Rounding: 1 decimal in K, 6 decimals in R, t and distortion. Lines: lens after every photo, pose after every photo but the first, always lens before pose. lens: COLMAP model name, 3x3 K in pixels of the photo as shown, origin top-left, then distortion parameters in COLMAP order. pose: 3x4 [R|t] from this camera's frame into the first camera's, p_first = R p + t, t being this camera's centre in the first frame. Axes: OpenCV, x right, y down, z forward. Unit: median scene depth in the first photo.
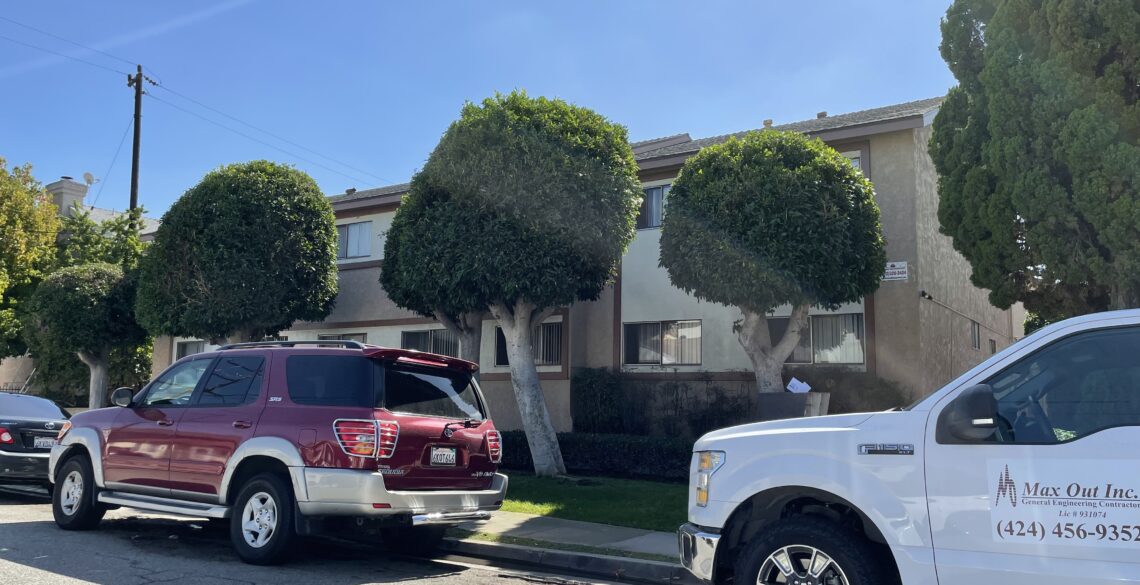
lens RADIAL K [[879.3, 0, 569.7], [0, 879.3, 292.8], [0, 0, 1]] dist [0.038258, -0.017597]
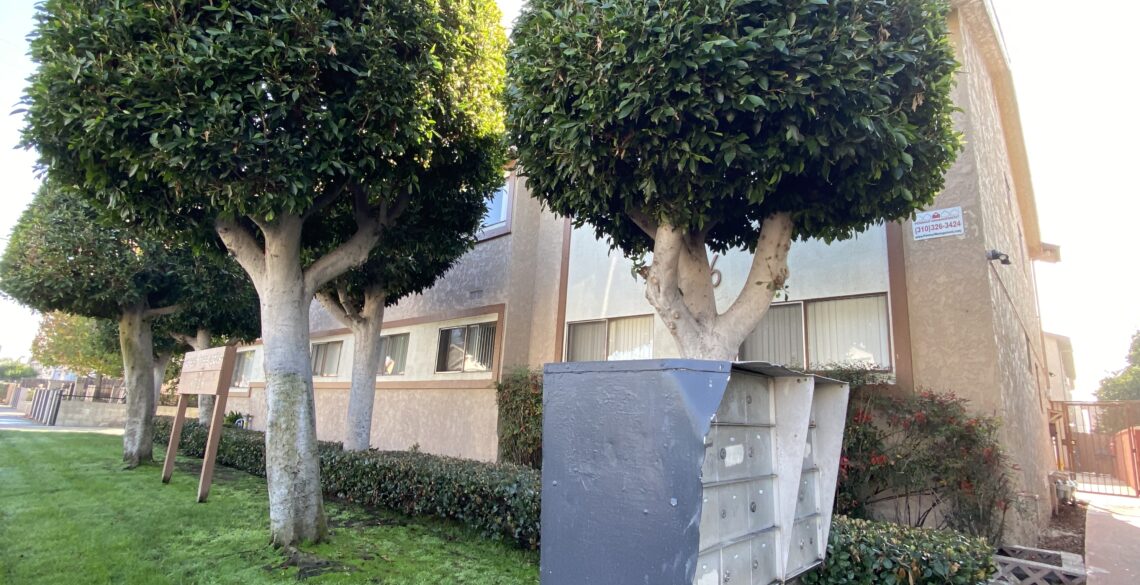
lens RADIAL K [[540.2, 0, 573.9], [0, 540.2, 294.8], [0, 0, 1]] dist [-0.001271, -0.000085]
pose [[0.988561, 0.011623, -0.150371, 0.169595], [-0.028442, 0.993504, -0.110189, 0.075756], [0.148113, 0.113206, 0.982470, 0.591845]]
